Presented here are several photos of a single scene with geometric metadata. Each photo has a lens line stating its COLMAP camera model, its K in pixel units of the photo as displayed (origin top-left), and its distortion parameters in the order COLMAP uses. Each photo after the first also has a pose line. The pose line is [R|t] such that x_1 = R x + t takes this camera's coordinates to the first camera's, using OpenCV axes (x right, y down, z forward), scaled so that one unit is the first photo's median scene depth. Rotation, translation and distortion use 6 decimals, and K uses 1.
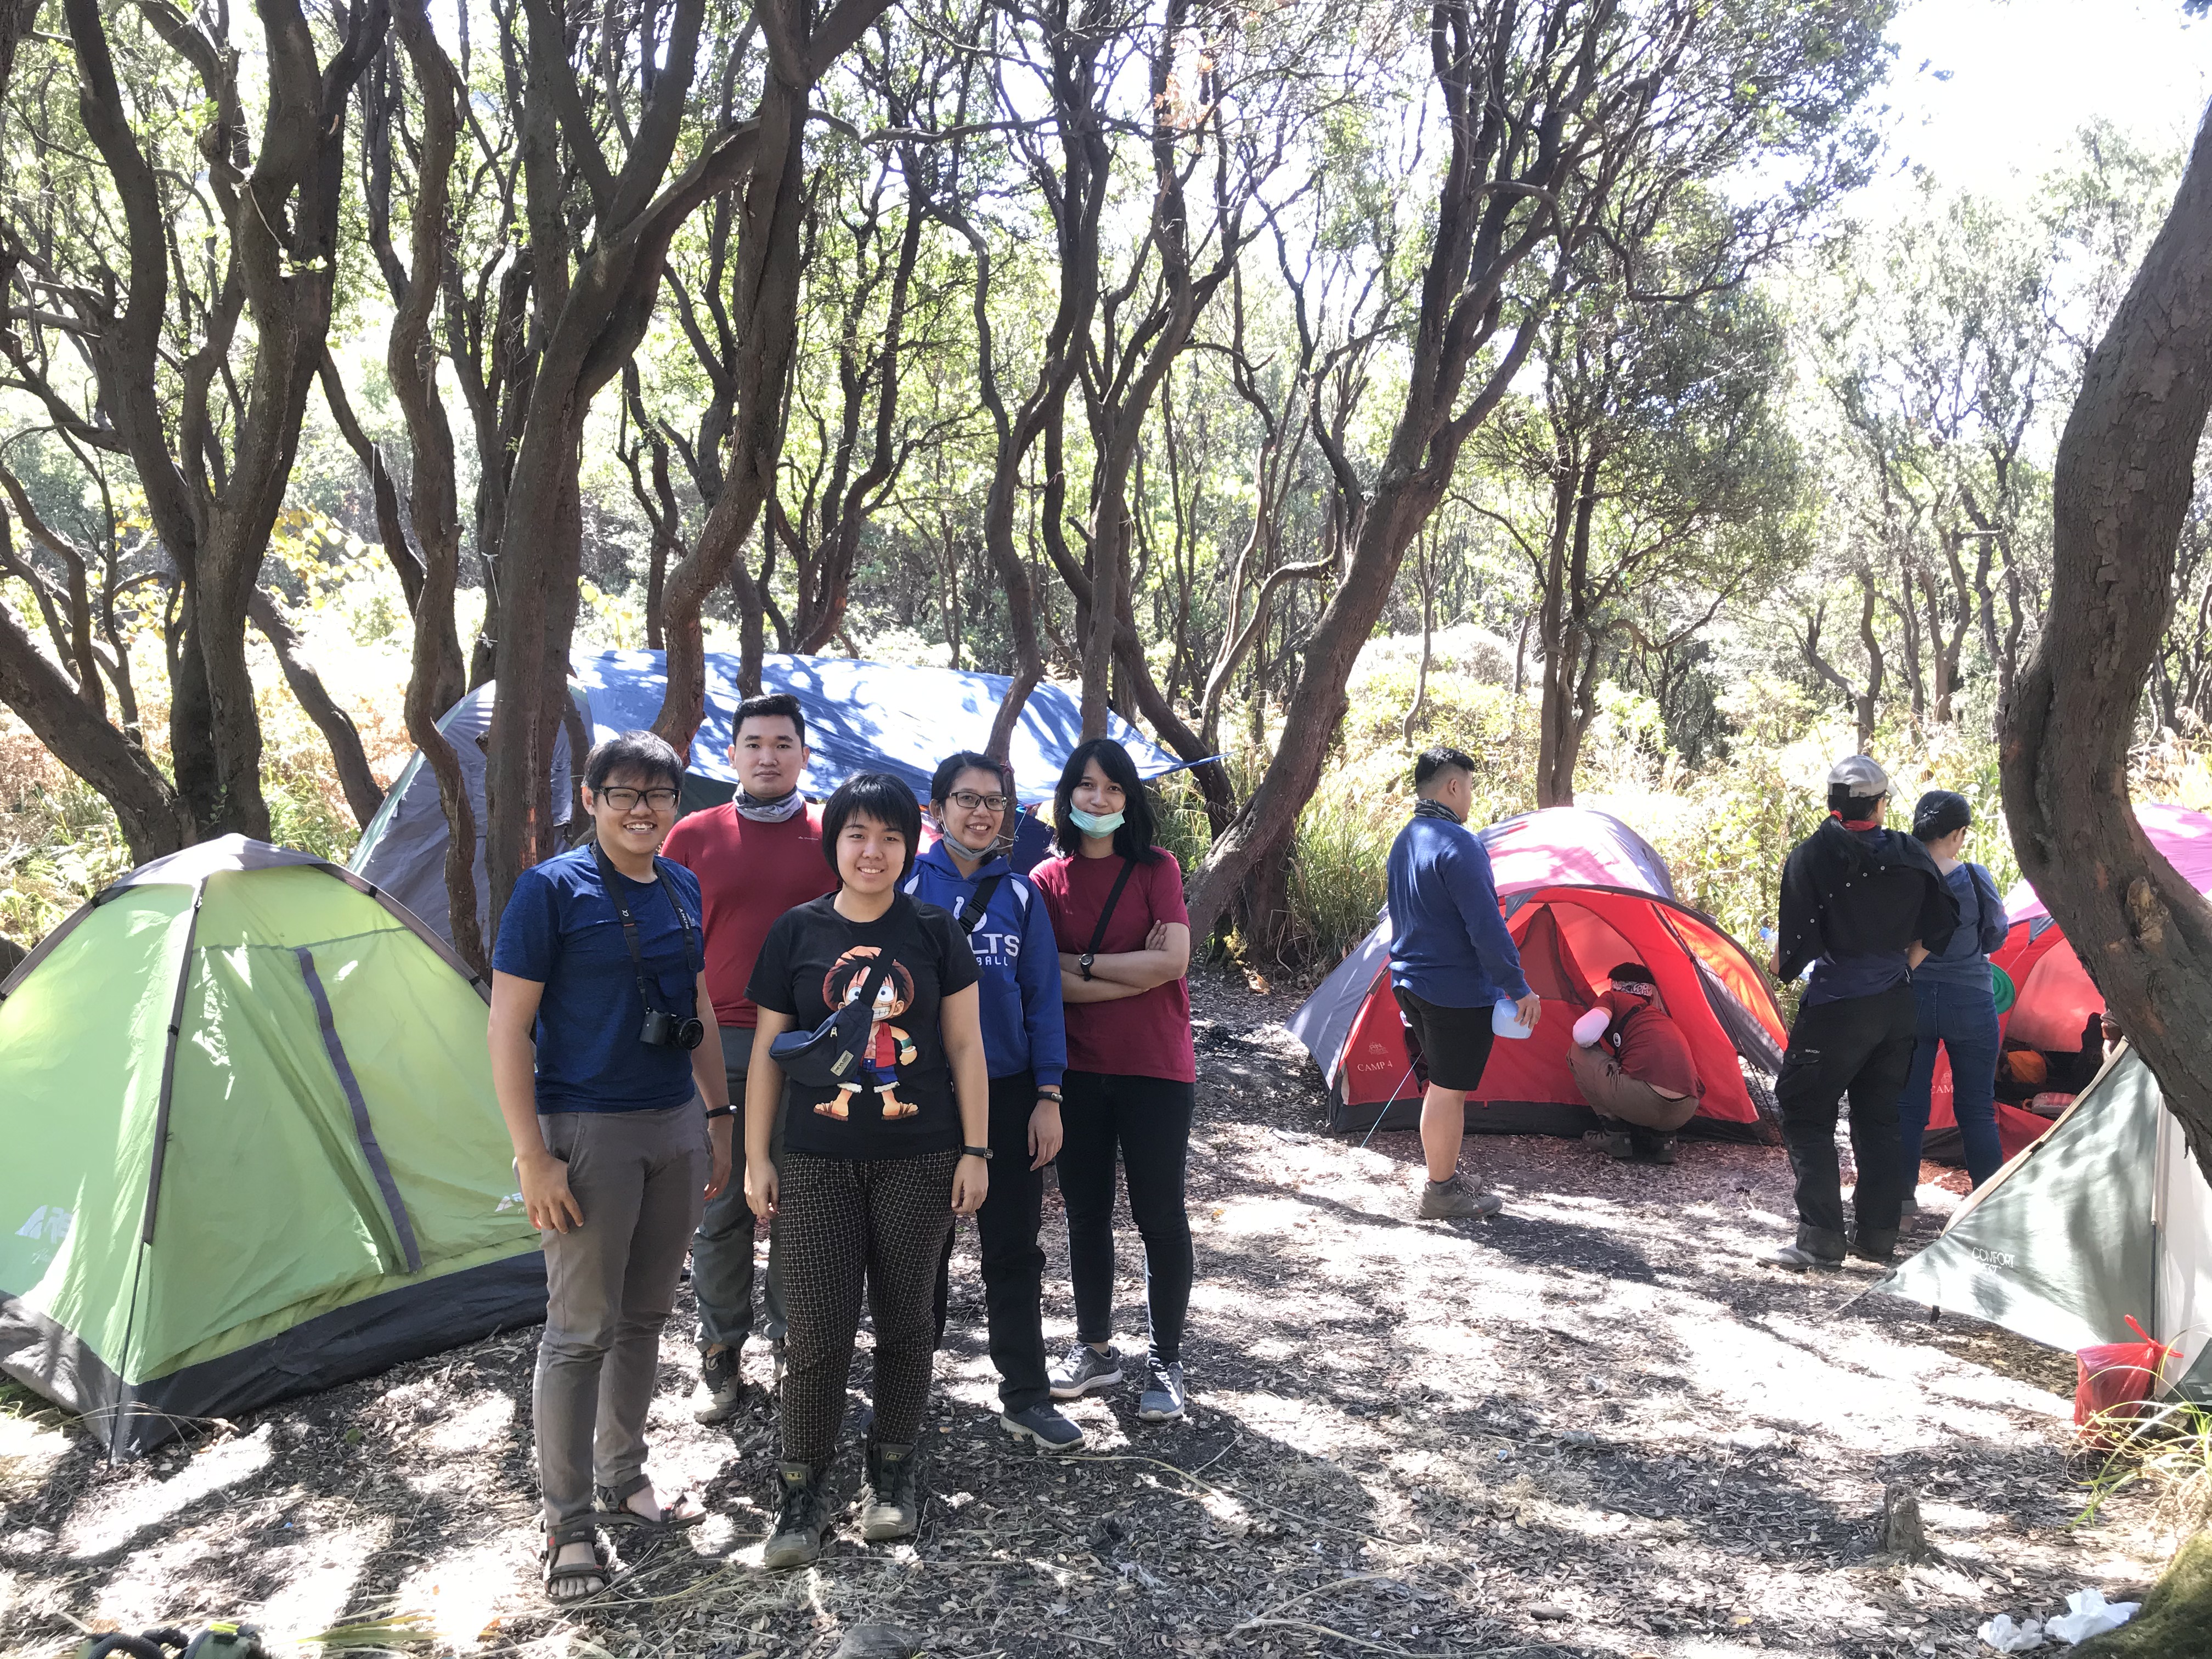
lens RADIAL K [[1811.1, 0, 1103.5], [0, 1811.1, 834.5], [0, 0, 1]] dist [0.029360, -0.001213]
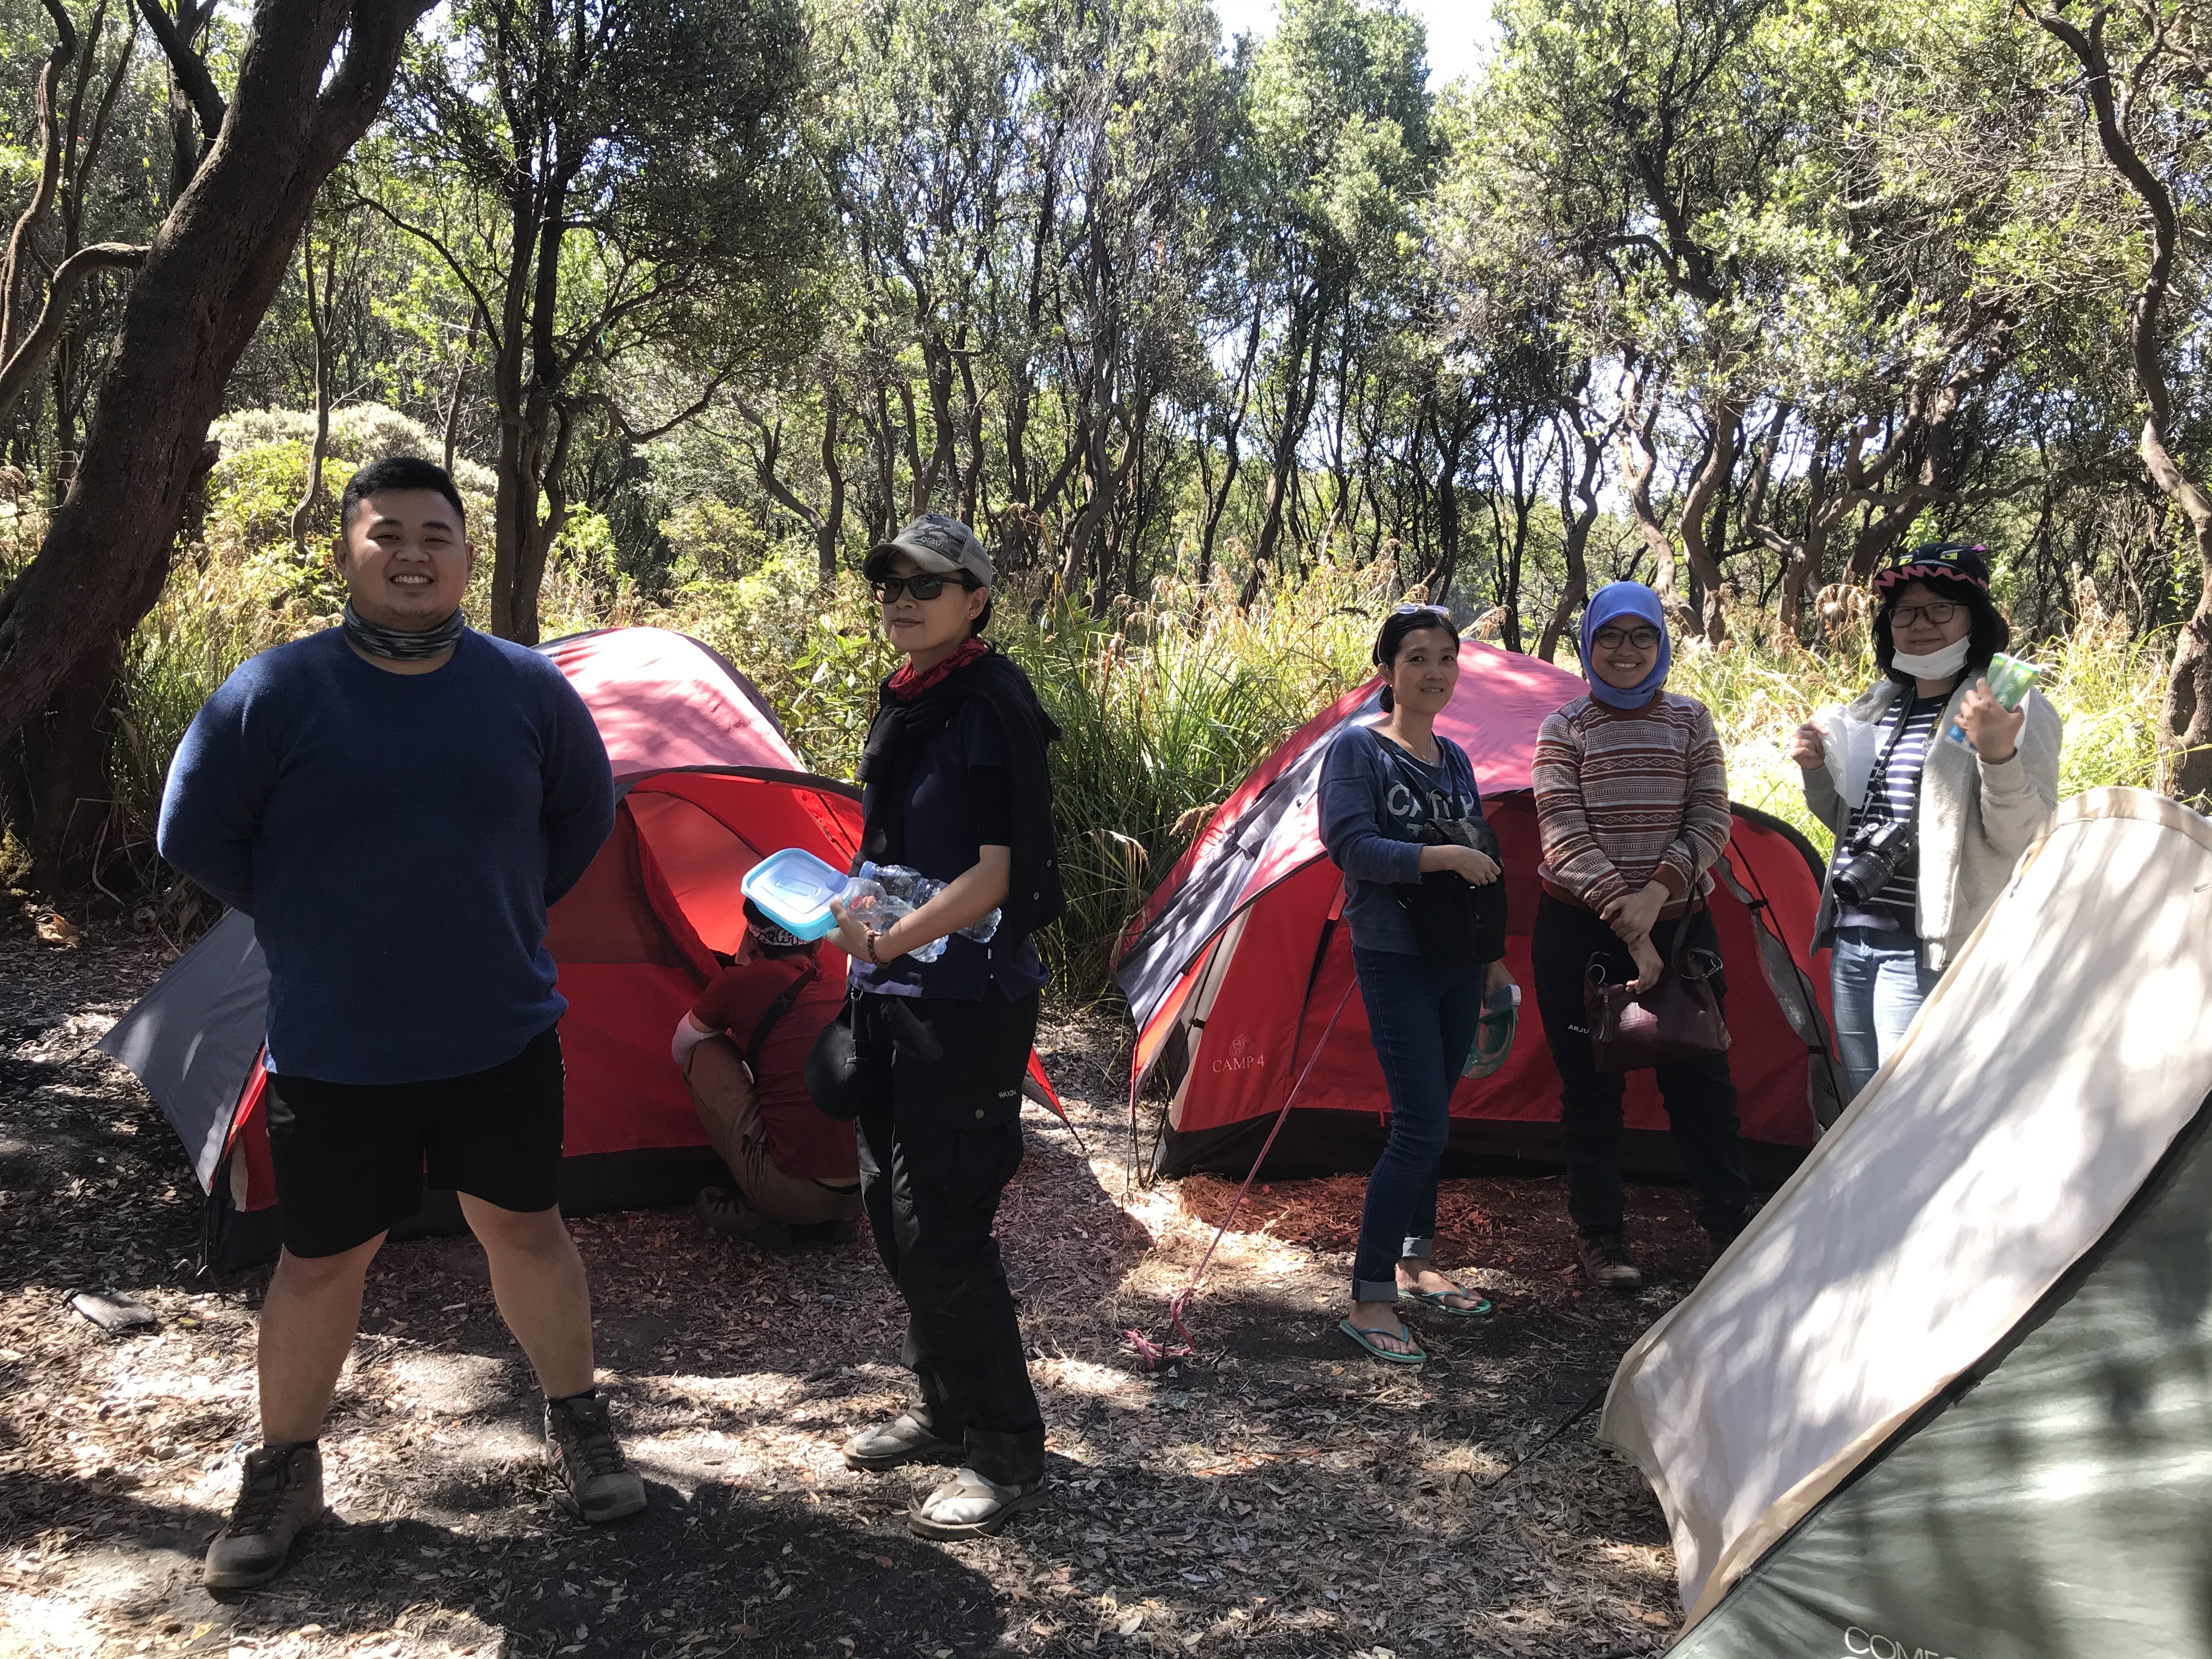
lens RADIAL K [[1811.1, 0, 1101.0], [0, 1811.1, 843.6], [0, 0, 1]] dist [0.029360, -0.001213]
pose [[0.832960, -0.039714, 0.551906, 0.022999], [-0.012503, 0.995816, 0.090527, -0.000298], [-0.553192, -0.082305, 0.828978, 0.184933]]
